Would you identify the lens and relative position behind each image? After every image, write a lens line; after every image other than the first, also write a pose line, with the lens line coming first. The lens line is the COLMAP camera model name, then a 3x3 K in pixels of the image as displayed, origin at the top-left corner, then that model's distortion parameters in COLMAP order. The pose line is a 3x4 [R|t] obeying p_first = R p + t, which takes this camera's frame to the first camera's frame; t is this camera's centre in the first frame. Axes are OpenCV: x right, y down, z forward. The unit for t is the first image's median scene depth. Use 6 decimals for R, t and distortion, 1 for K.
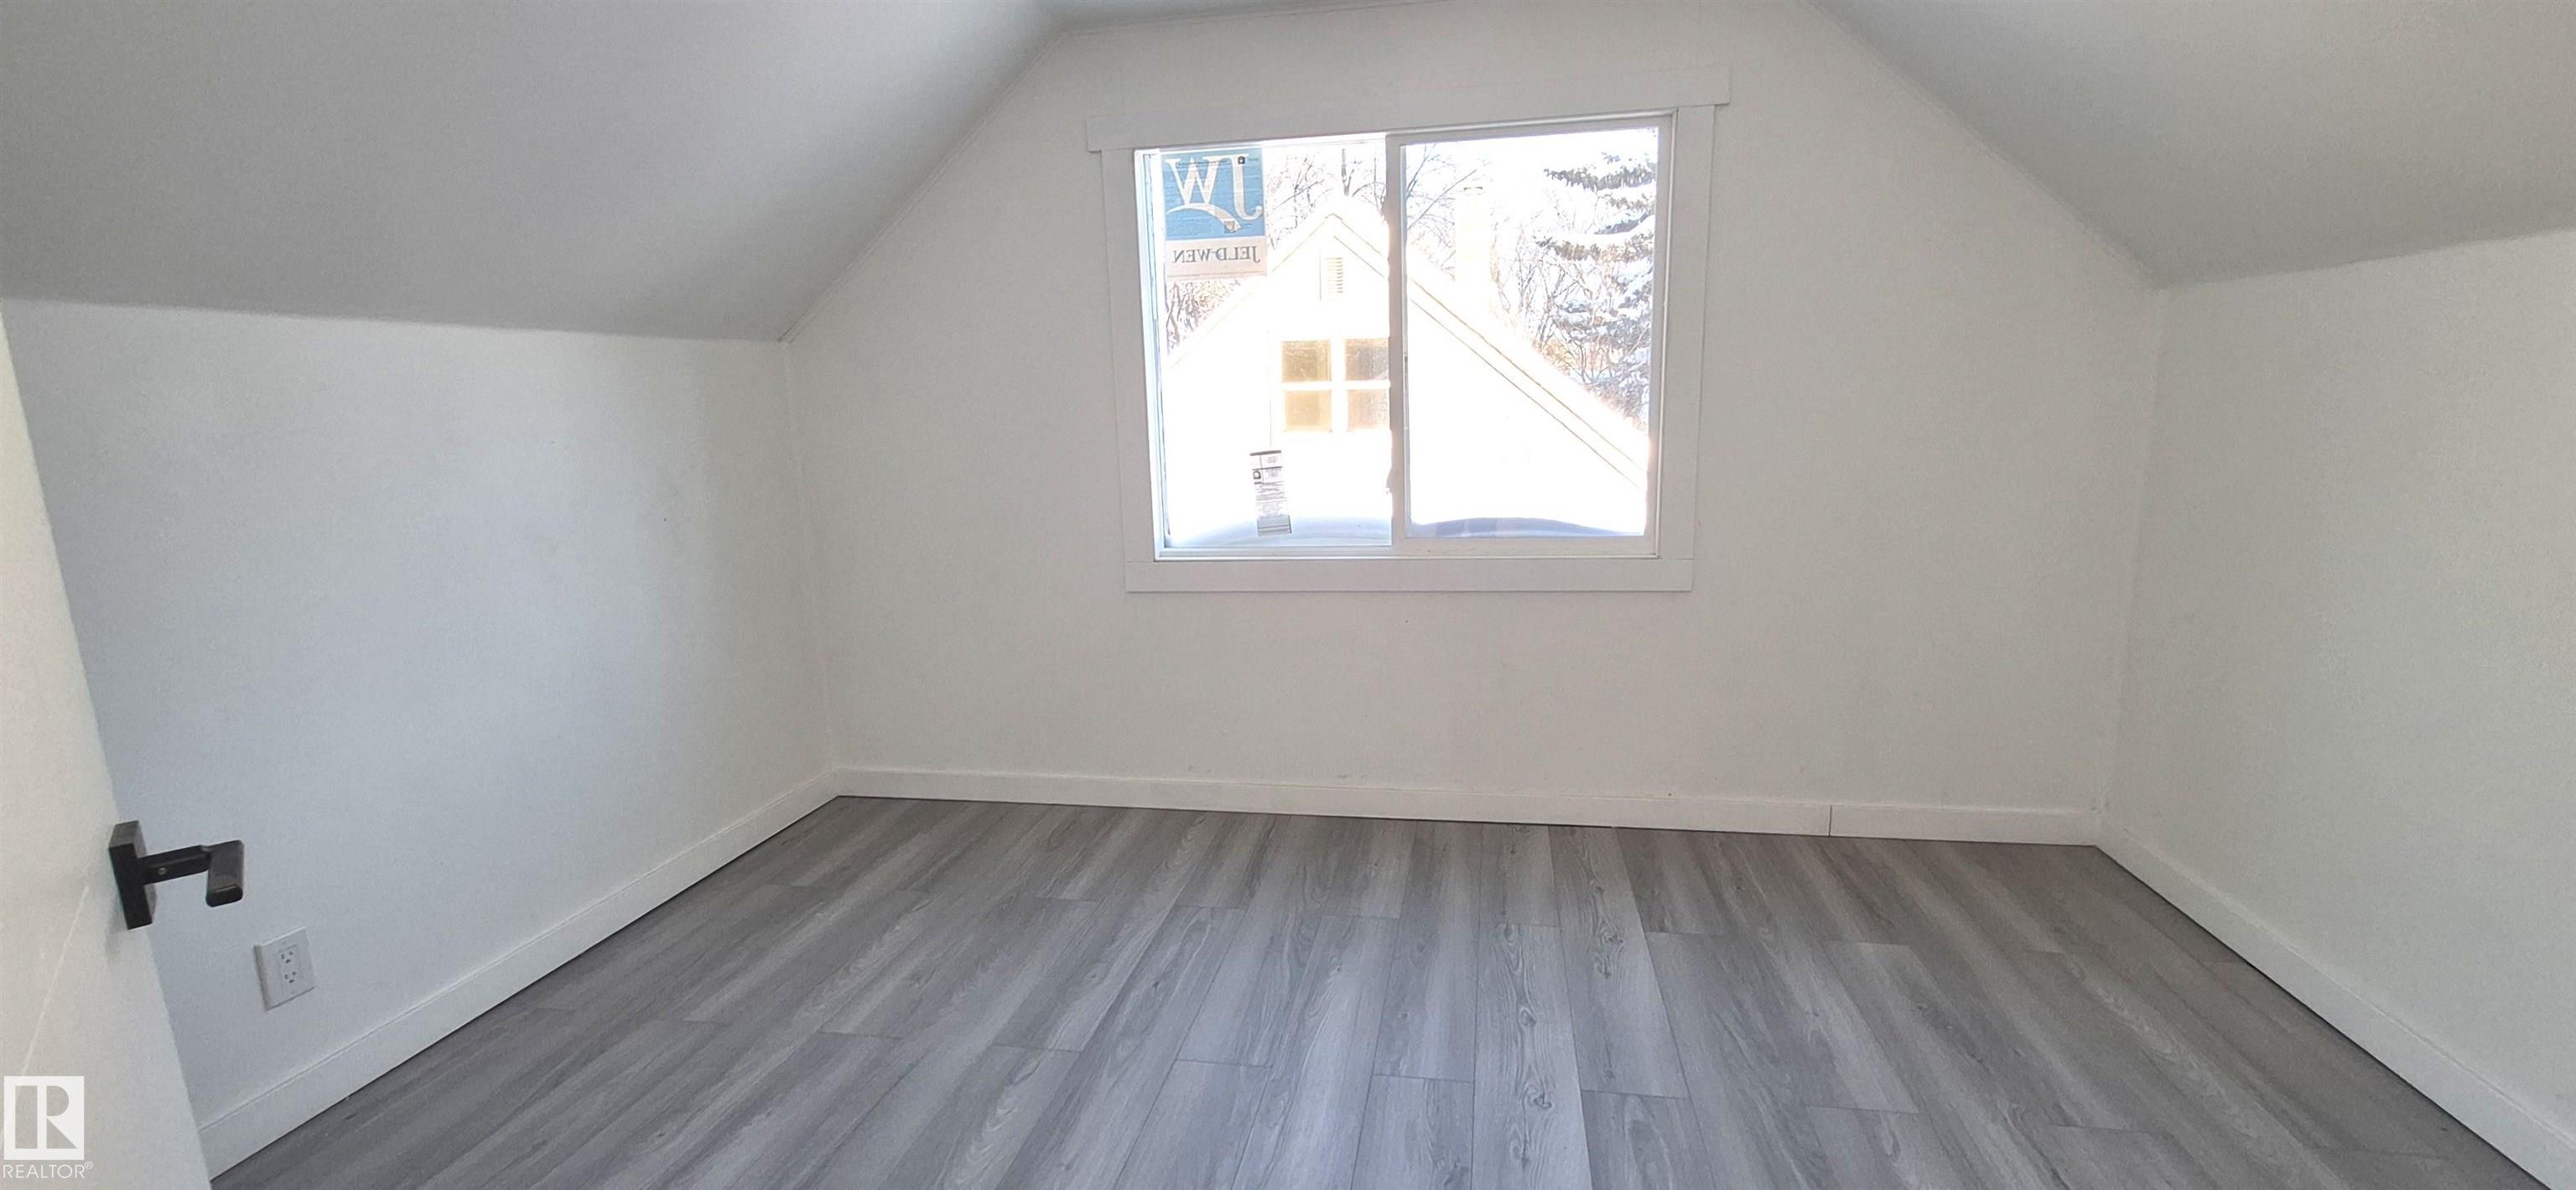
lens RADIAL K [[1044.0, 0, 1297.3], [0, 1044.0, 593.7], [0, 0, 1]] dist [-0.002344, -0.000238]
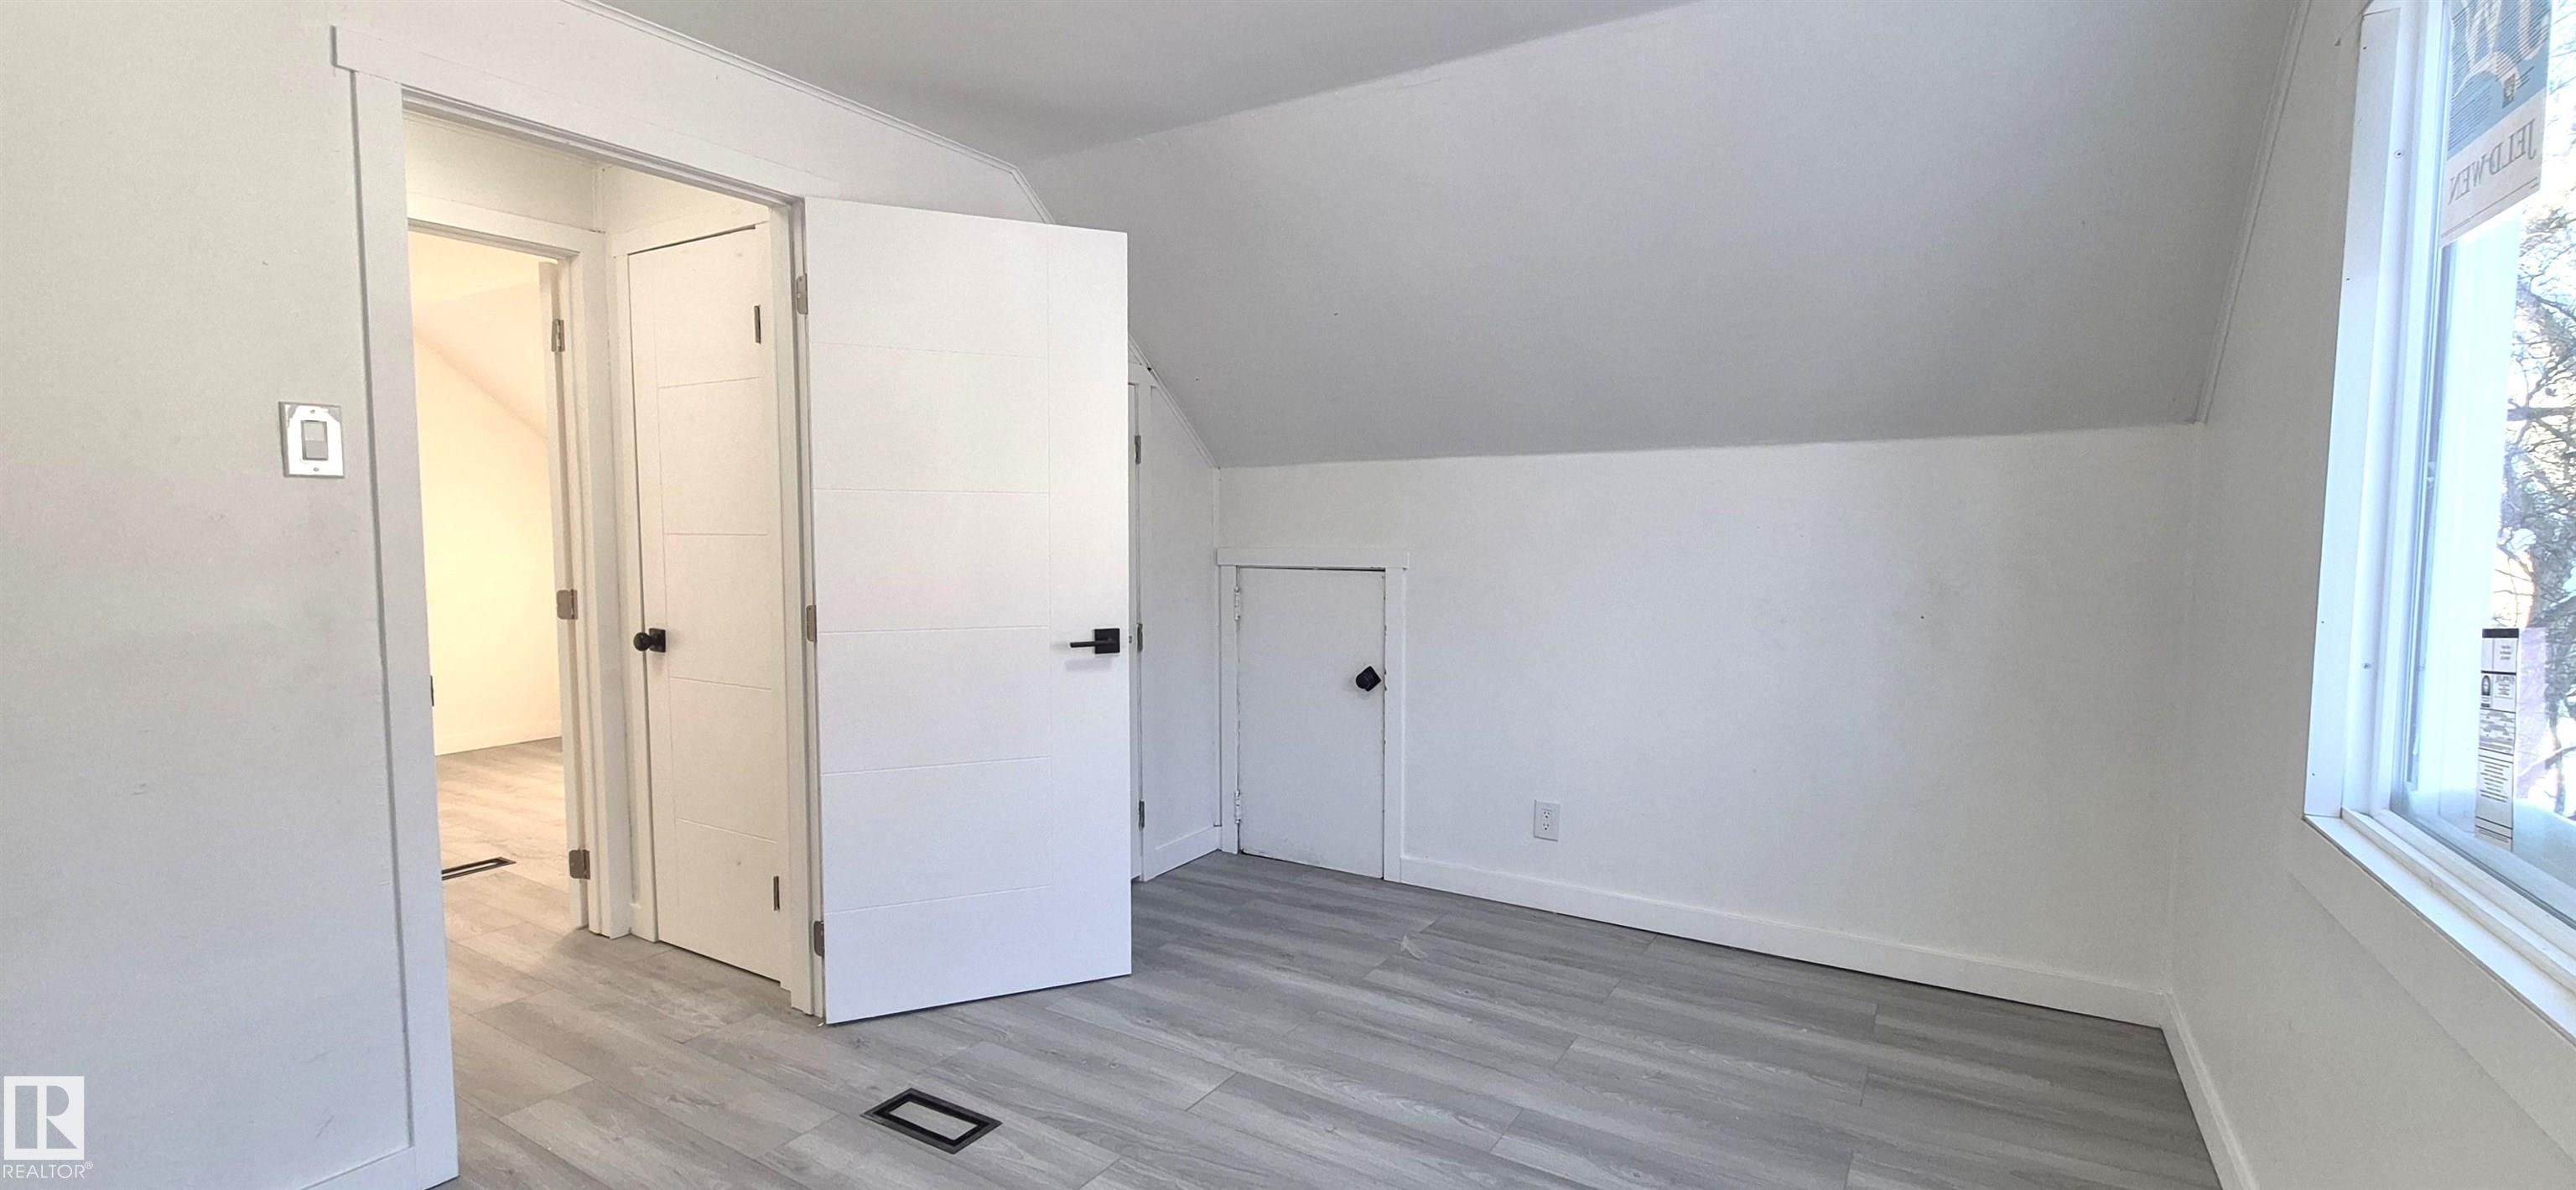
lens RADIAL K [[1044.0, 0, 1297.3], [0, 1044.0, 593.7], [0, 0, 1]] dist [-0.002344, -0.000238]
pose [[-0.356295, 0.087850, -0.930235, 0.630769], [-0.160870, 0.974936, 0.153688, -0.174378], [0.920421, 0.204405, -0.333232, 0.903856]]
